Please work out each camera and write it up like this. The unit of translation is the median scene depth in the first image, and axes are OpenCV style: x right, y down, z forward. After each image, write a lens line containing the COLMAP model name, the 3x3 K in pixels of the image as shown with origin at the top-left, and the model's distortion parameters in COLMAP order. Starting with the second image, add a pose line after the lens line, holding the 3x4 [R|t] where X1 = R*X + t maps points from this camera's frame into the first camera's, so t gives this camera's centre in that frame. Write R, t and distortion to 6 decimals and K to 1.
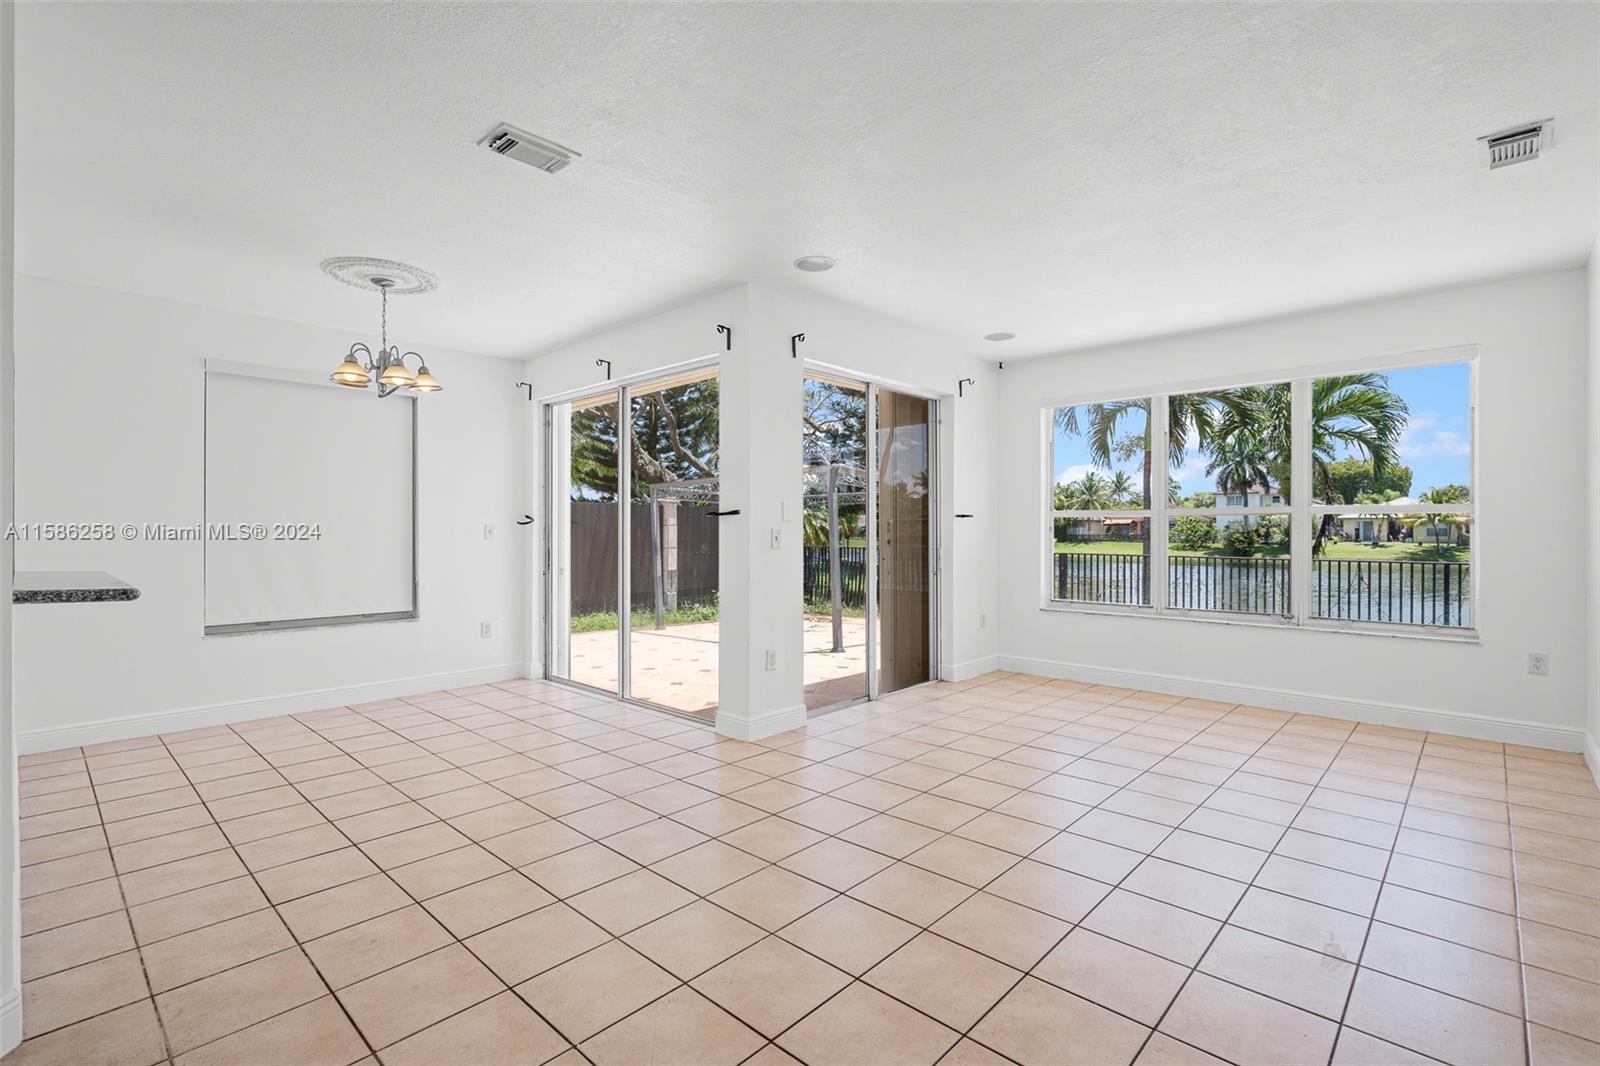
lens RADIAL K [[723.7, 0, 811.0], [0, 723.7, 527.7], [0, 0, 1]] dist [-0.005160, 0.001256]
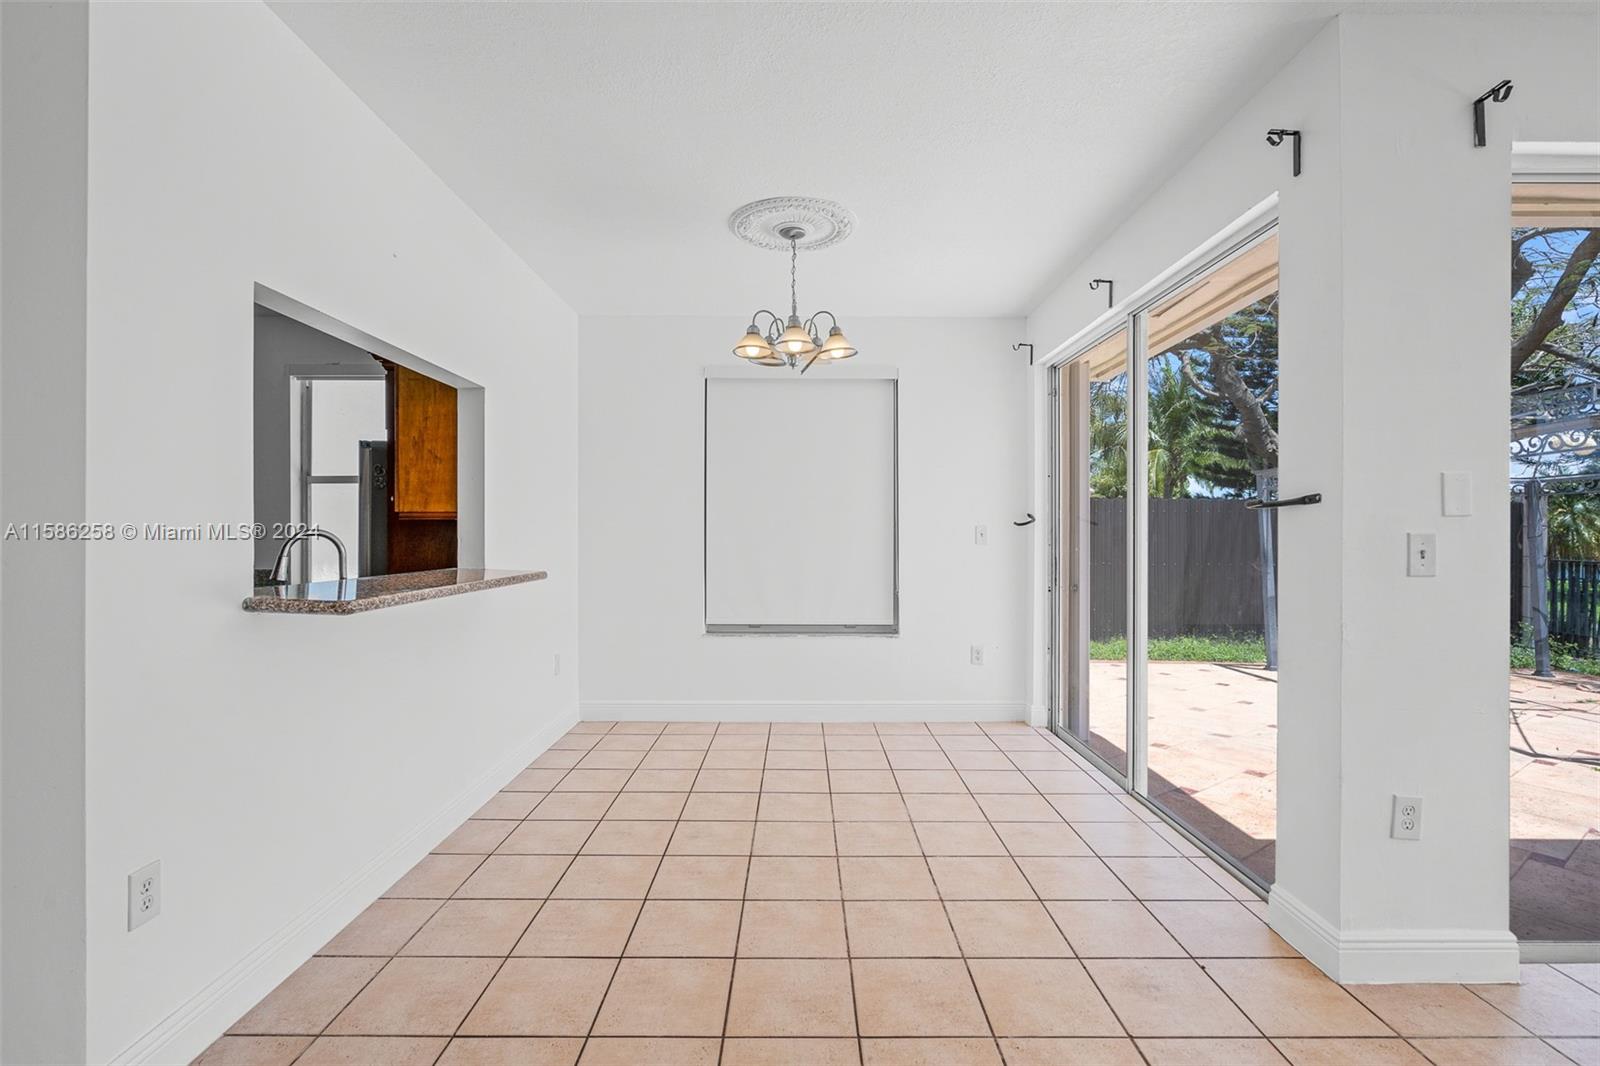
lens RADIAL K [[723.7, 0, 800.8], [0, 723.7, 532.0], [0, 0, 1]] dist [-0.005160, 0.001256]
pose [[0.672144, 0.003108, -0.740414, 0.018661], [-0.000958, 0.999994, 0.003327, 0.000101], [0.740420, -0.001527, 0.672143, 0.296745]]
